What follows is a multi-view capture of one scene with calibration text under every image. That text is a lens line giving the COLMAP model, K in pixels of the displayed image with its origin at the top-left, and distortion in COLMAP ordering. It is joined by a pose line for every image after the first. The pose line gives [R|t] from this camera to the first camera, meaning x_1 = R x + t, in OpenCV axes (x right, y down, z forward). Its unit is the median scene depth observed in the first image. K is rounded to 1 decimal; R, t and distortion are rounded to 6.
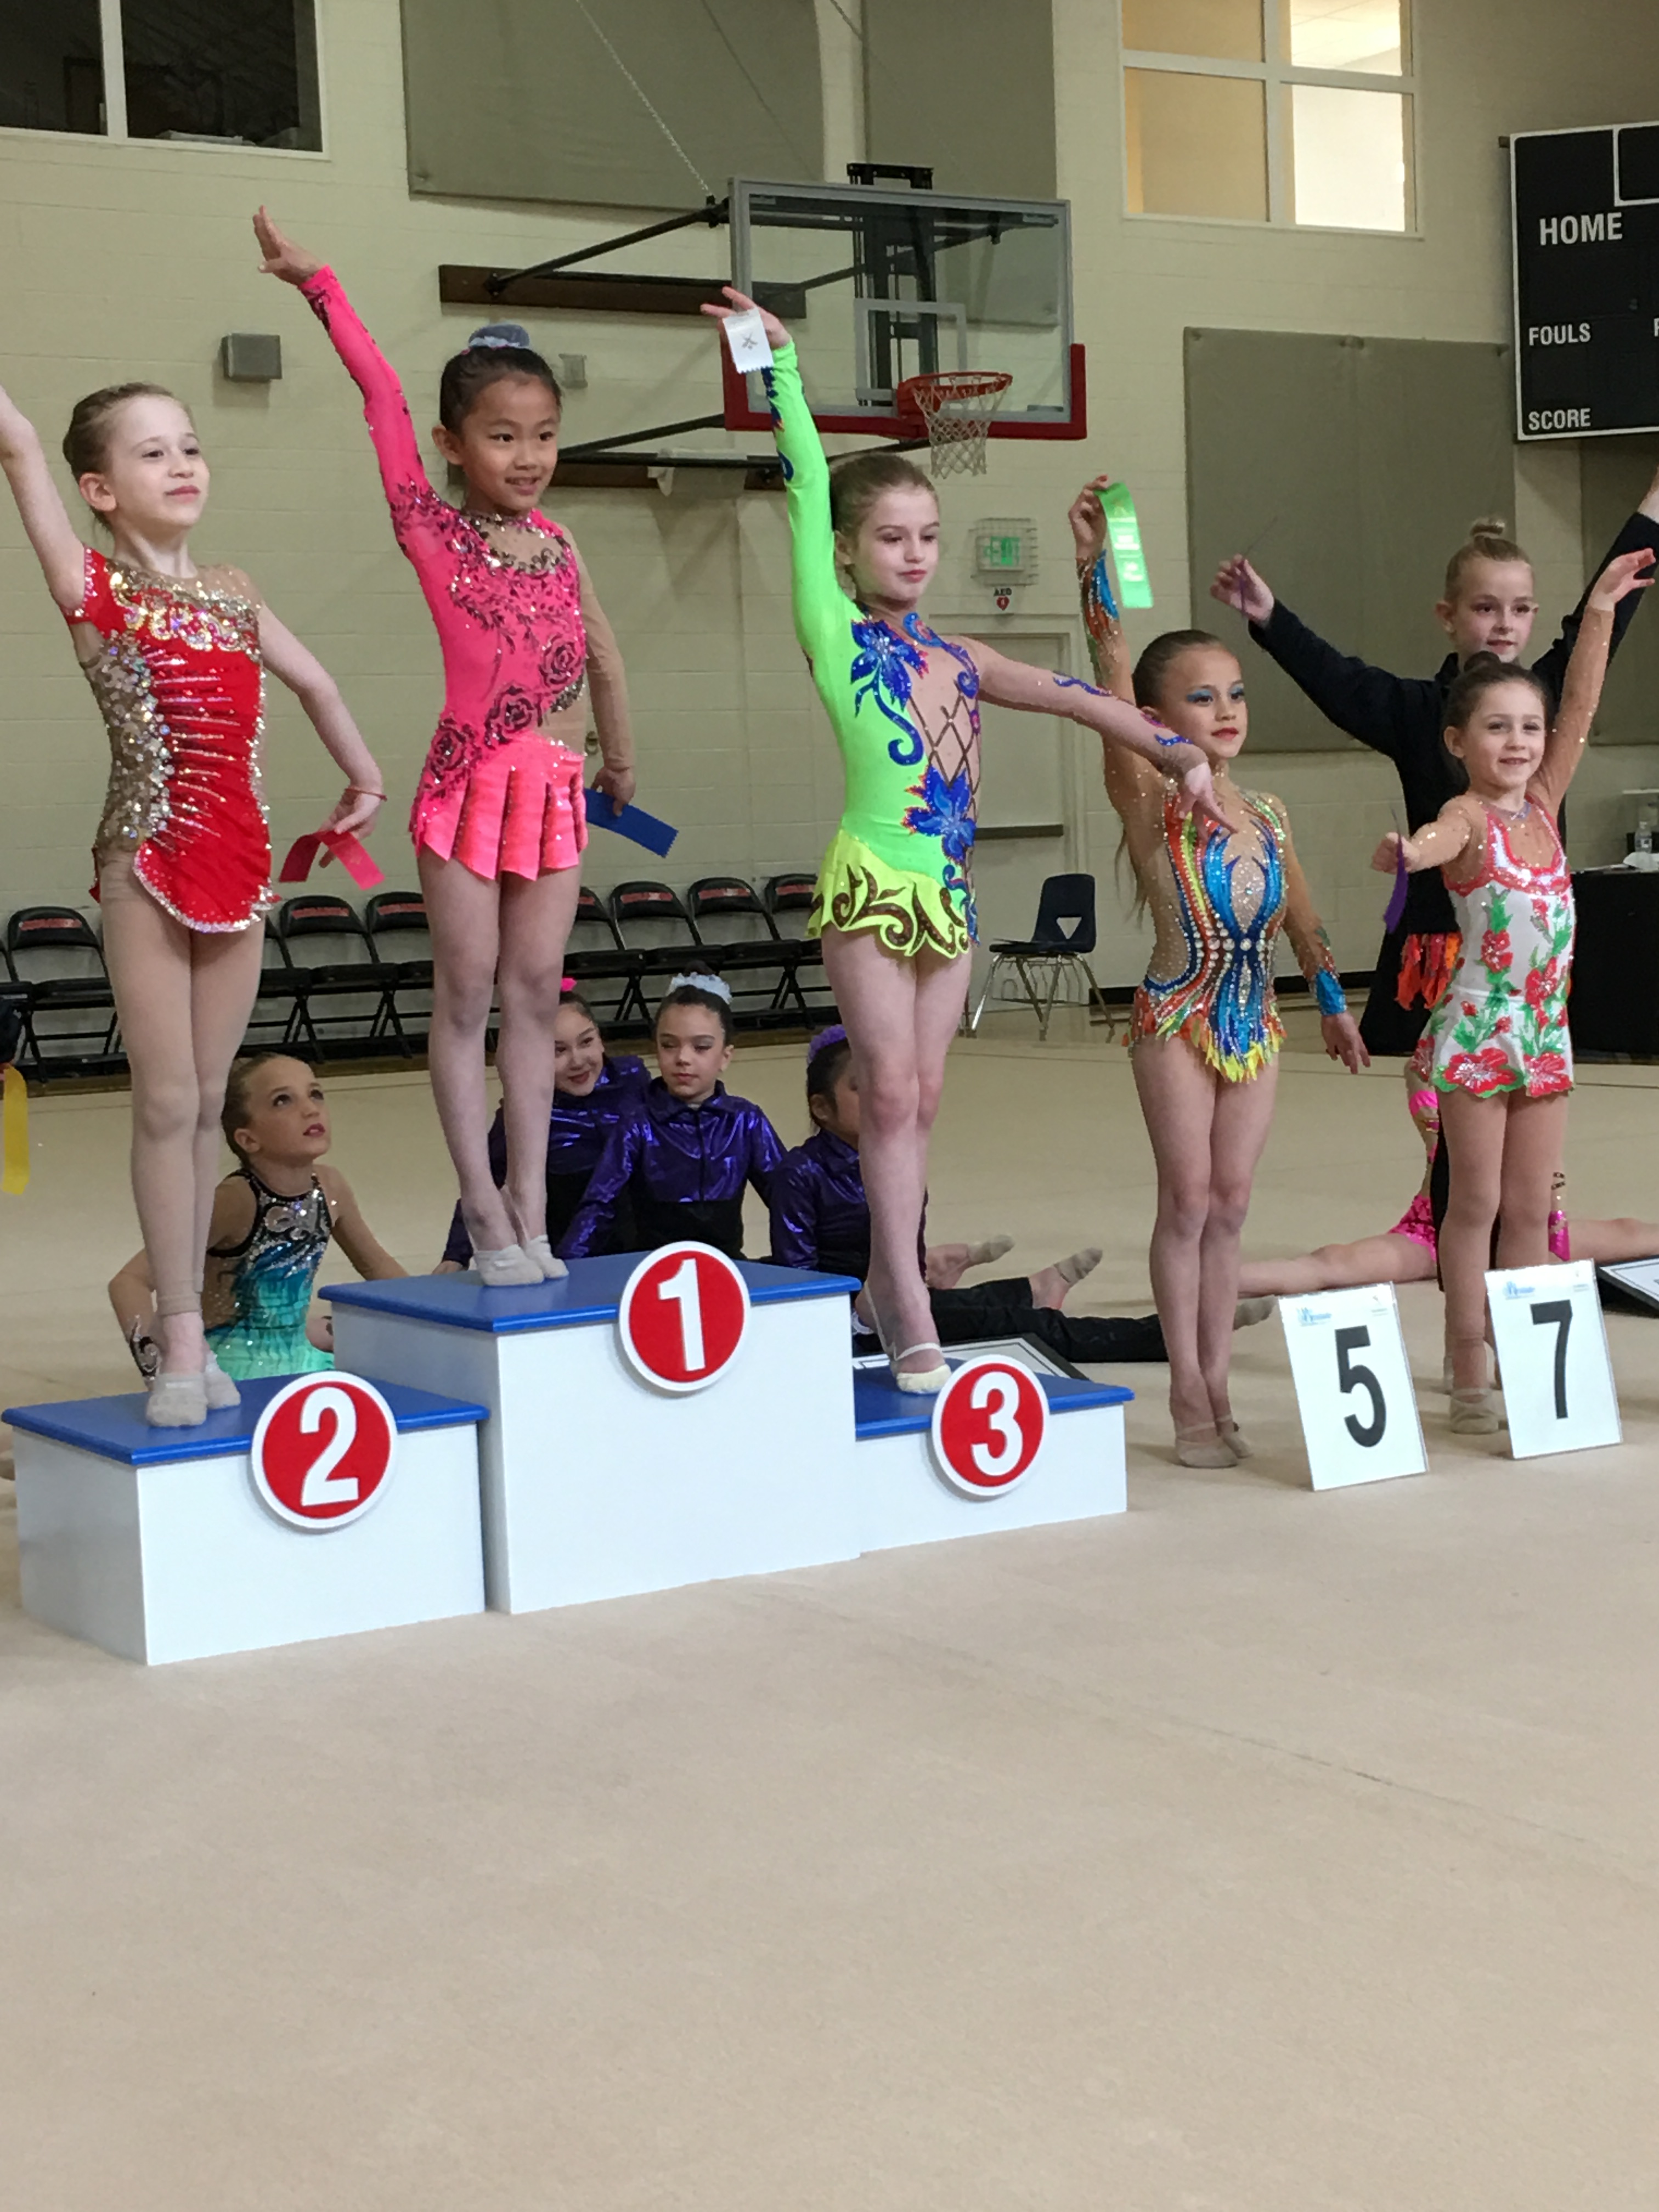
lens RADIAL K [[3671.6, 0, 829.5], [0, 3671.6, 1106.0], [0, 0, 1]] dist [0.003552, 0.169829]
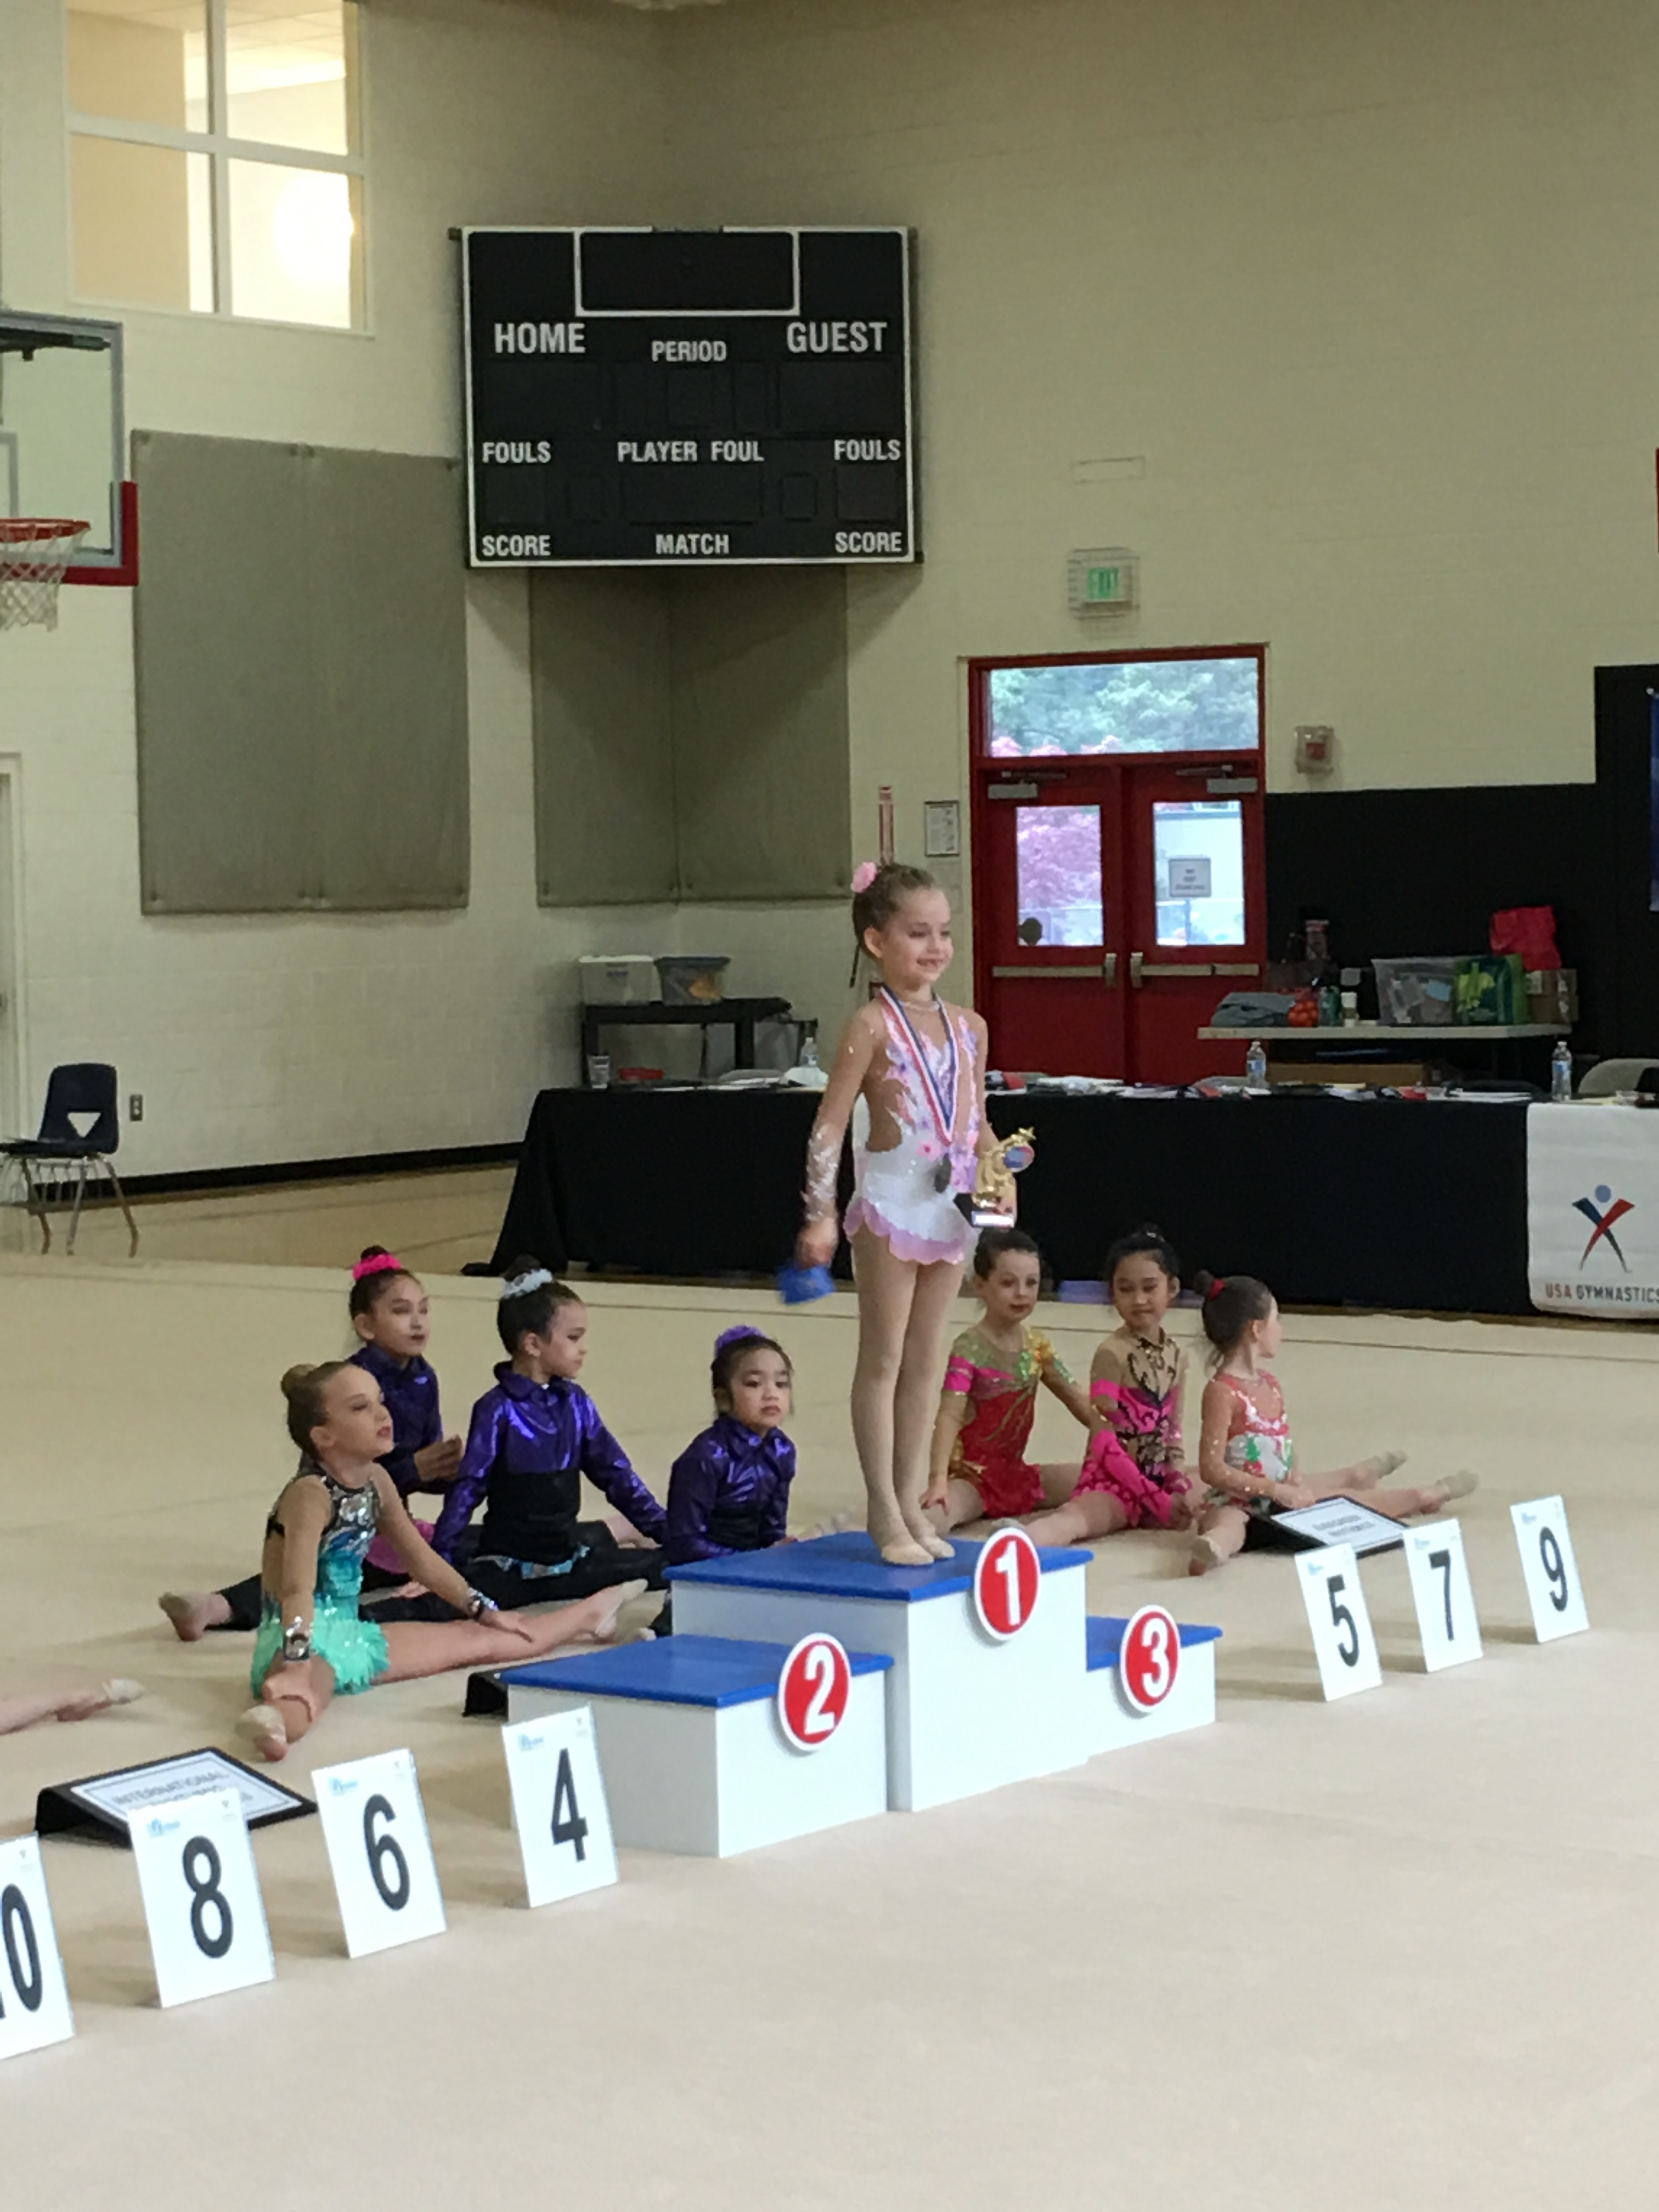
lens RADIAL K [[5000.3, 0, 829.5], [0, 5000.3, 1106.0], [0, 0, 1]] dist [0.014125, -0.015248]
pose [[0.928521, 0.004290, 0.371256, -0.203344], [0.006434, 0.999597, -0.027641, -0.017469], [-0.371225, 0.028053, 0.928119, -0.175667]]
